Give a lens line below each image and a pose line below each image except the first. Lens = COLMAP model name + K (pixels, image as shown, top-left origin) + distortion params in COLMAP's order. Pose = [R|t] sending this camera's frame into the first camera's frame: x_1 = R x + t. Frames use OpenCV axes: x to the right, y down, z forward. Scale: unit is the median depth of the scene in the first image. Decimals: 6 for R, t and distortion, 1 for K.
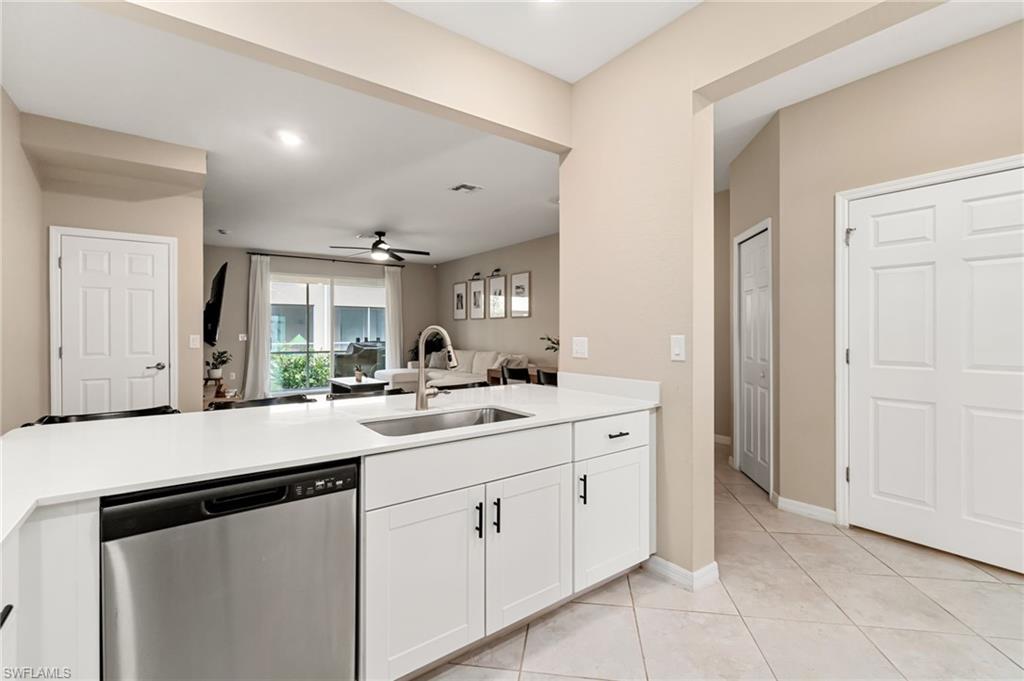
lens RADIAL K [[453.9, 0, 514.1], [0, 453.9, 332.3], [0, 0, 1]] dist [-0.002126, -0.000294]
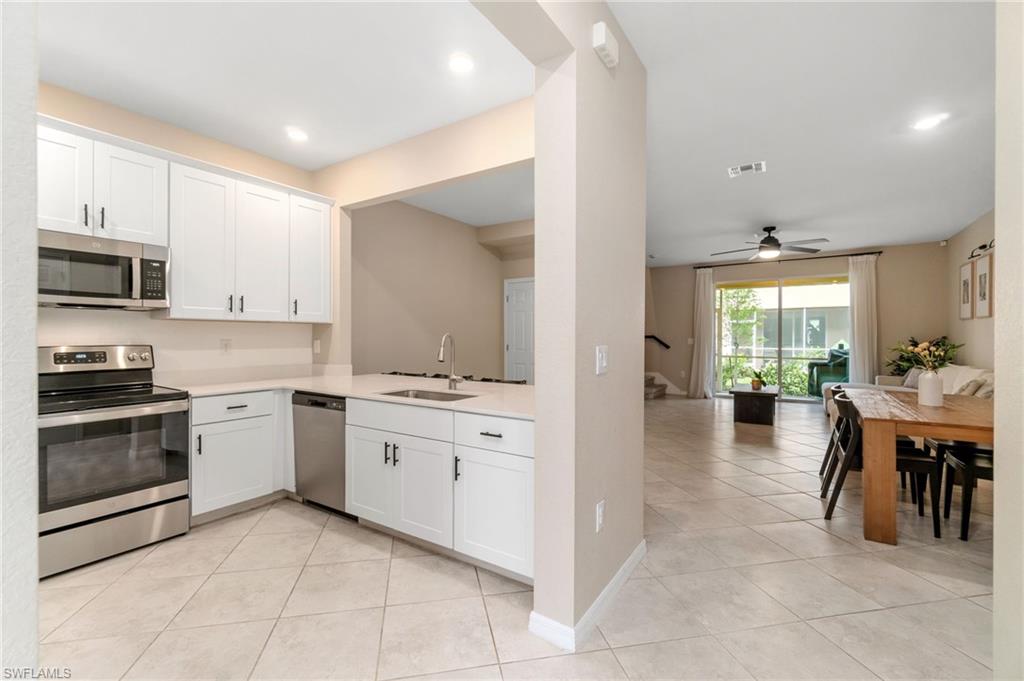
lens RADIAL K [[445.9, 0, 505.9], [0, 445.9, 335.7], [0, 0, 1]] dist [0.000222, 0.000074]
pose [[0.336247, 0.000898, -0.941774, 0.663789], [-0.003228, 0.999995, -0.000199, -0.003092], [0.941768, 0.003107, 0.336248, 0.363992]]
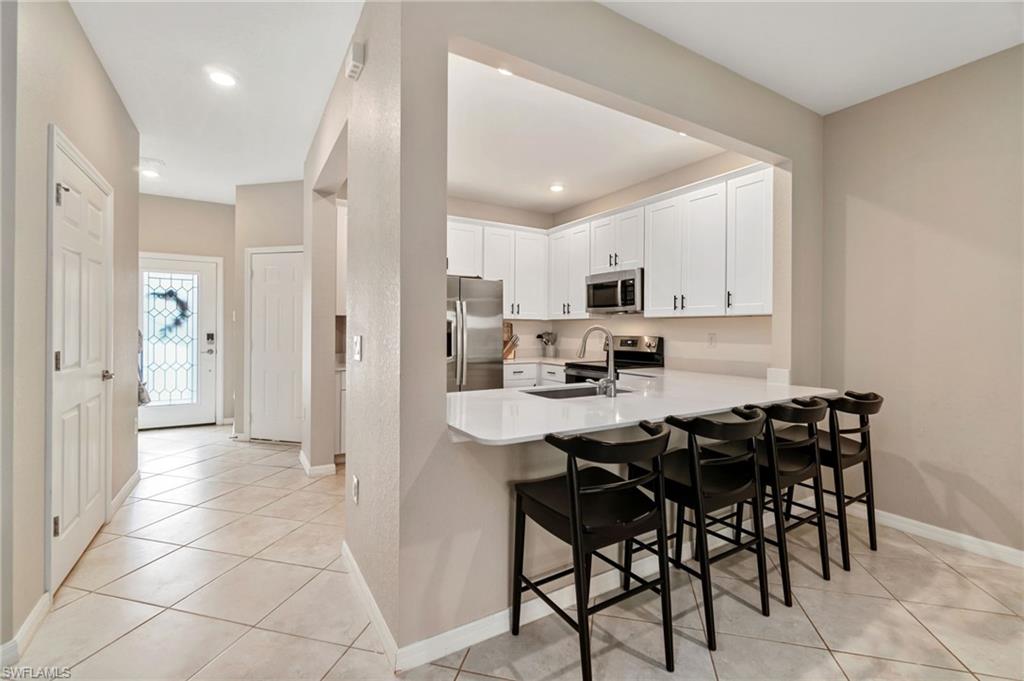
lens RADIAL K [[444.6, 0, 509.1], [0, 444.6, 328.4], [0, 0, 1]] dist [-0.000035, -0.000059]
pose [[-0.995398, -0.006103, 0.095633, -0.029710], [-0.006157, 0.999981, -0.000274, -0.002476], [-0.095629, -0.000862, -0.995417, 1.182622]]
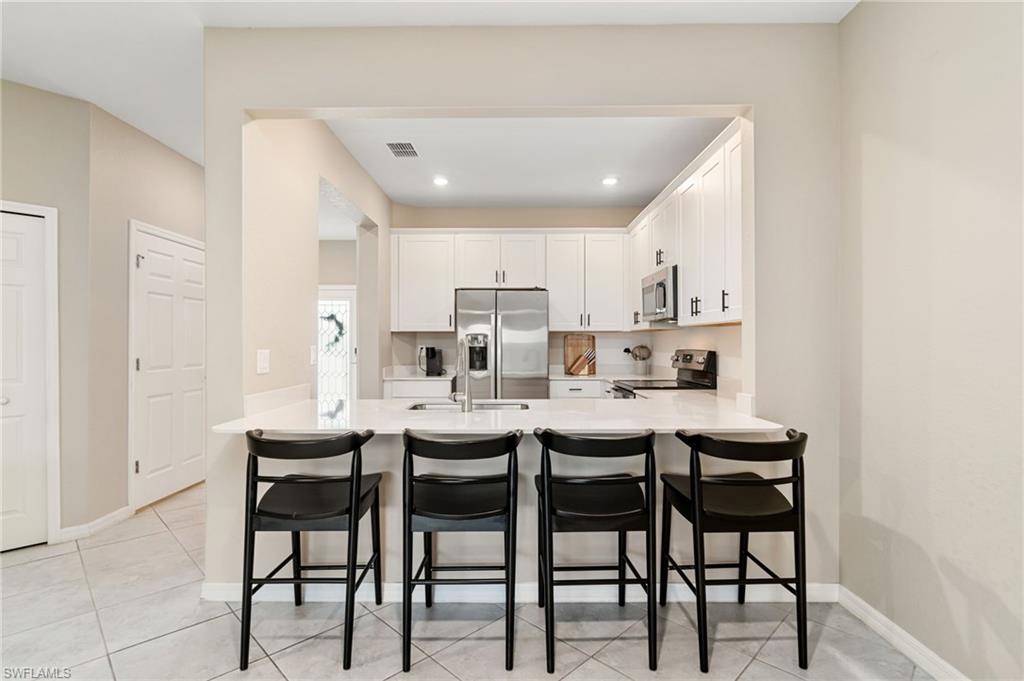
lens RADIAL K [[489.2, 0, 512.0], [0, 489.2, 340.5], [0, 0, 1]] dist [-0.000297, 0.000161]
pose [[-0.805177, 0.004825, 0.593015, -0.559808], [0.003318, 0.999988, -0.003631, -0.001304], [-0.593026, -0.000956, -0.805183, 1.042712]]
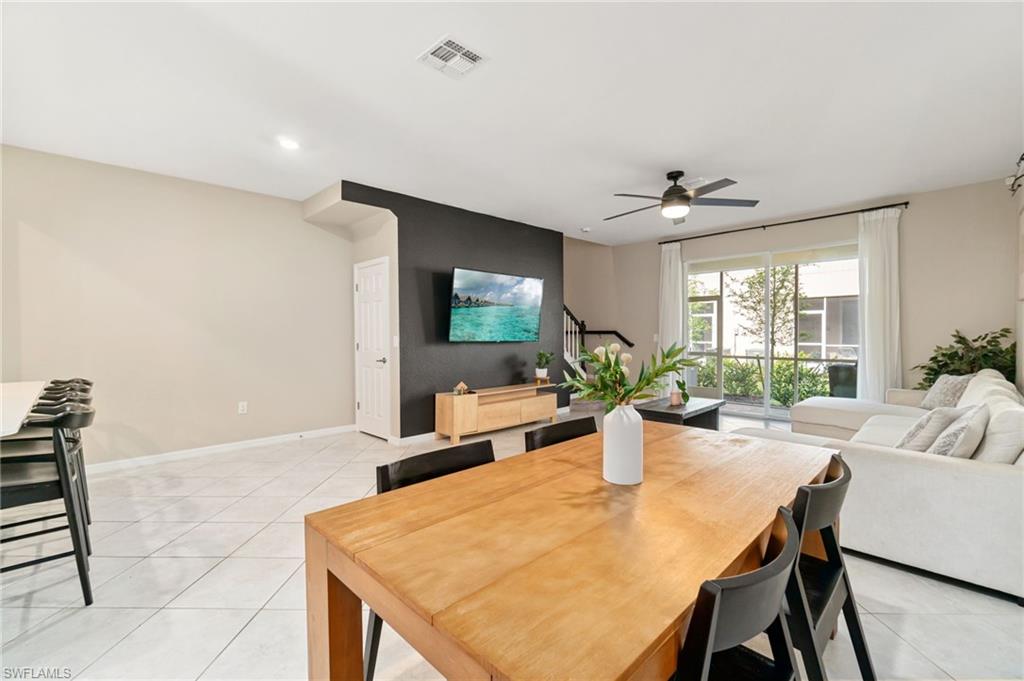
lens RADIAL K [[445.9, 0, 505.9], [0, 445.9, 335.7], [0, 0, 1]] dist [0.000222, 0.000074]
pose [[0.130513, 0.006954, -0.991422, 0.516738], [0.003505, 0.999966, 0.007475, -0.001674], [0.991440, -0.004451, 0.130484, 1.232081]]
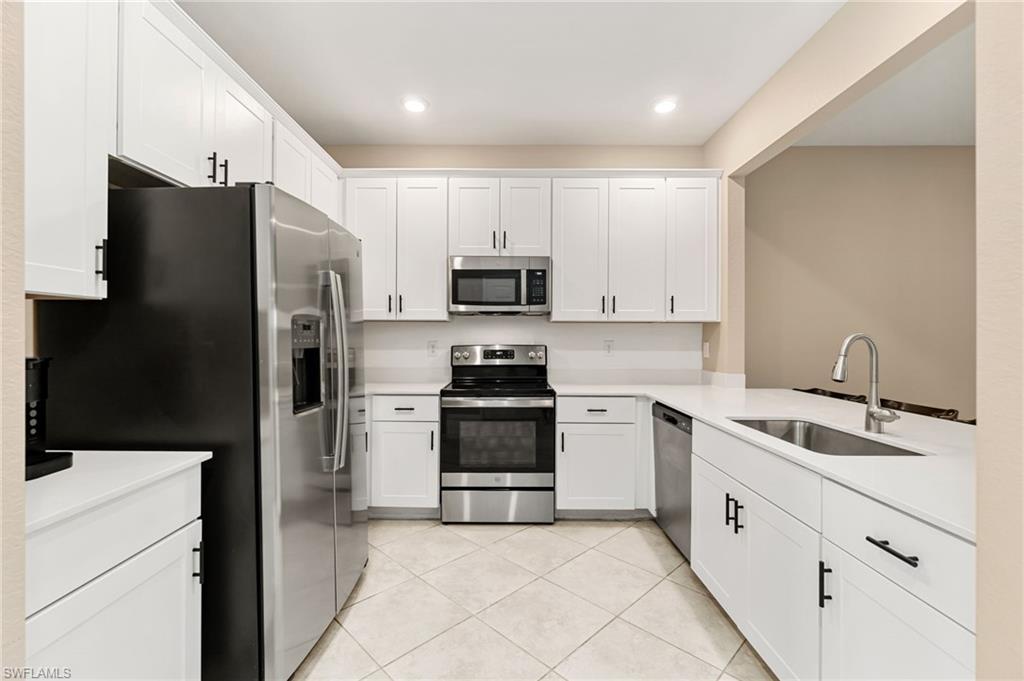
lens RADIAL K [[445.9, 0, 505.9], [0, 445.9, 335.7], [0, 0, 1]] dist [0.000222, 0.000074]
pose [[-0.600117, -0.001676, -0.799911, 0.473126], [-0.002872, 0.999996, 0.000059, -0.003618], [0.799907, 0.002333, -0.600119, 0.512854]]
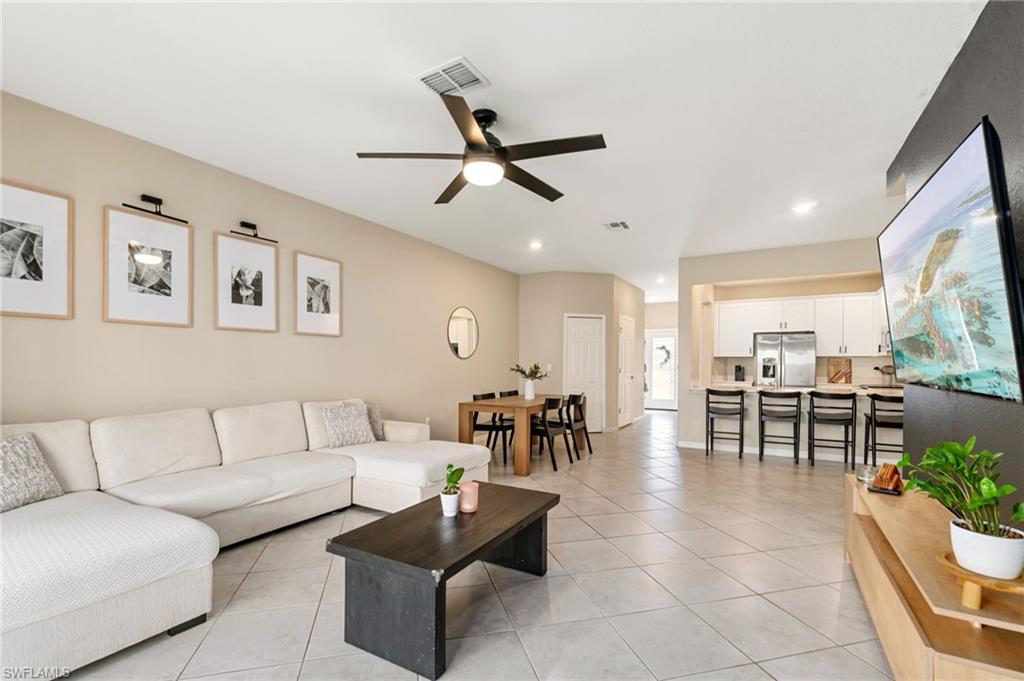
lens RADIAL K [[455.2, 0, 510.6], [0, 455.2, 365.6], [0, 0, 1]] dist [0.001116, 0.000074]
pose [[-0.399758, -0.006230, 0.916600, -1.215362], [-0.002179, 0.999981, 0.005846, 0.002102], [-0.916618, 0.000340, -0.399763, 2.047421]]
